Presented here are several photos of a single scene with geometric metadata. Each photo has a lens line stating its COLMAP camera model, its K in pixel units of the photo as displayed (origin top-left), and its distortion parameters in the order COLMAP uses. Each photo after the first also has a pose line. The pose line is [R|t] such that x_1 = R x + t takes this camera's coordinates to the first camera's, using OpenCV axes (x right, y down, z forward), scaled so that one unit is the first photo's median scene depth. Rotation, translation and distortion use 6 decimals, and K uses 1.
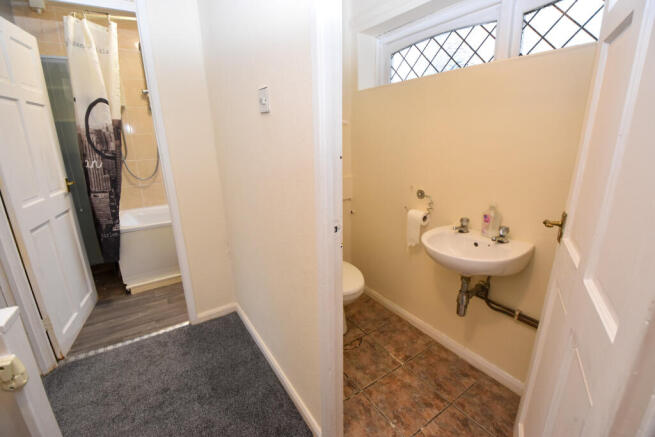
lens RADIAL K [[292.5, 0, 333.9], [0, 292.5, 219.3], [0, 0, 1]] dist [0.000661, -0.018189]
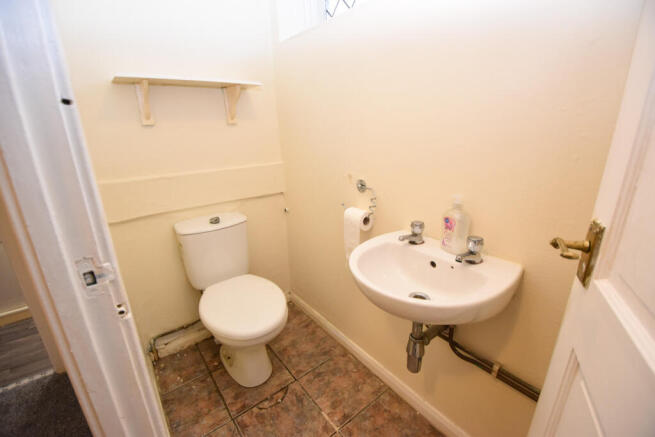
lens RADIAL K [[292.5, 0, 333.9], [0, 292.5, 219.3], [0, 0, 1]] dist [0.000661, -0.018189]
pose [[0.997355, -0.028272, 0.066957, 0.188870], [0.026108, 0.999115, 0.032983, -0.031584], [-0.067830, -0.031147, 0.997211, 0.312725]]
